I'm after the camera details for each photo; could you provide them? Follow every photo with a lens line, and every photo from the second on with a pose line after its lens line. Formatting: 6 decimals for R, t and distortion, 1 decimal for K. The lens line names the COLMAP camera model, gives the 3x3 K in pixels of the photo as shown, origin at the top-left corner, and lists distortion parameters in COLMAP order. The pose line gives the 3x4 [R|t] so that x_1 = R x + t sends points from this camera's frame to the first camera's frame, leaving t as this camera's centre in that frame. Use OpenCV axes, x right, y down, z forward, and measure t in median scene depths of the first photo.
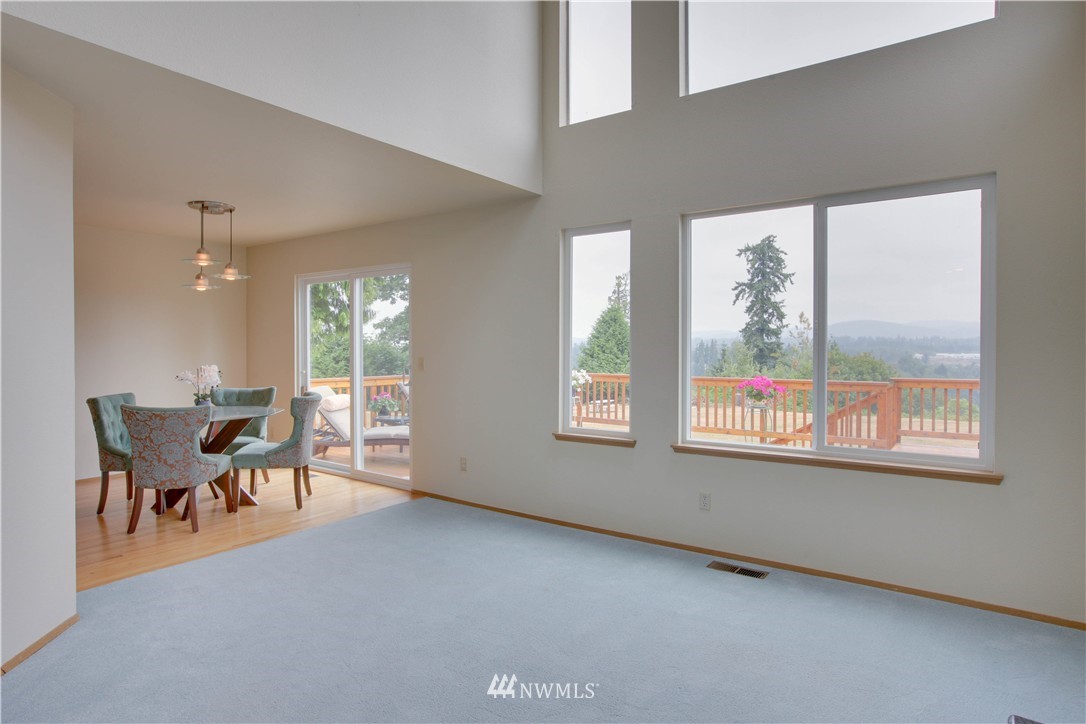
lens RADIAL K [[610.6, 0, 543.0], [0, 610.6, 362.0], [0, 0, 1]] dist [-0.065123, 0.000725]
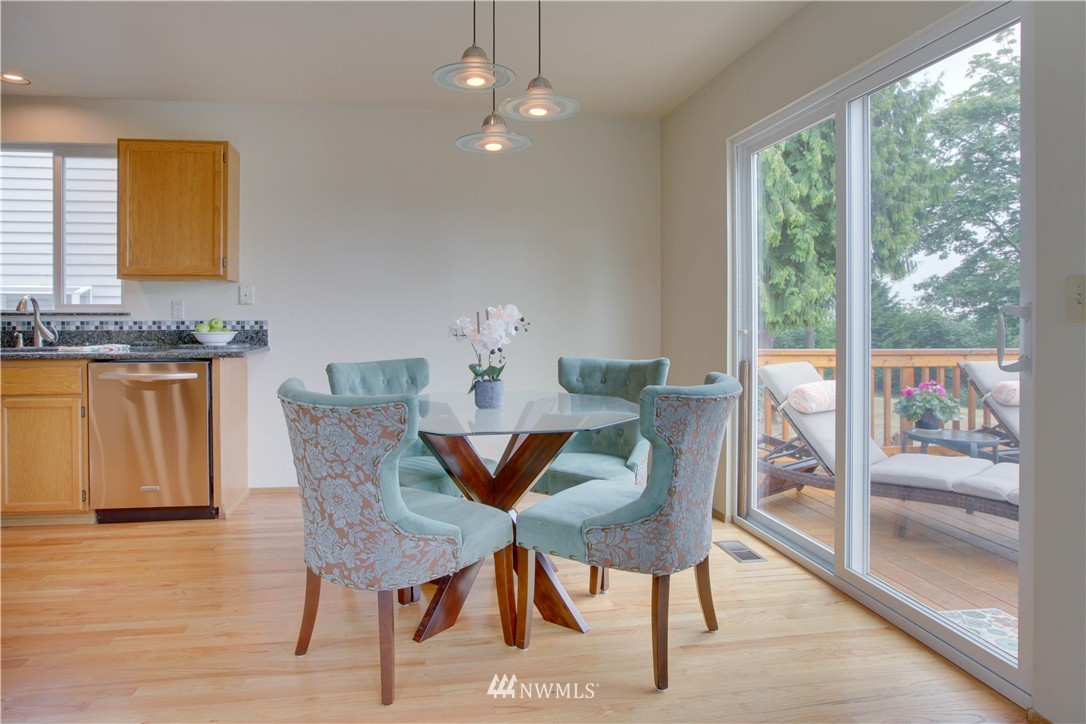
lens RADIAL K [[672.3, 0, 507.9], [0, 672.3, 320.9], [0, 0, 1]] dist [-0.063135, 0.050925]
pose [[0.679475, 0.000672, -0.733698, -0.127443], [-0.017405, 0.999733, -0.015203, 0.019148], [0.733492, 0.023100, 0.679305, 0.487363]]
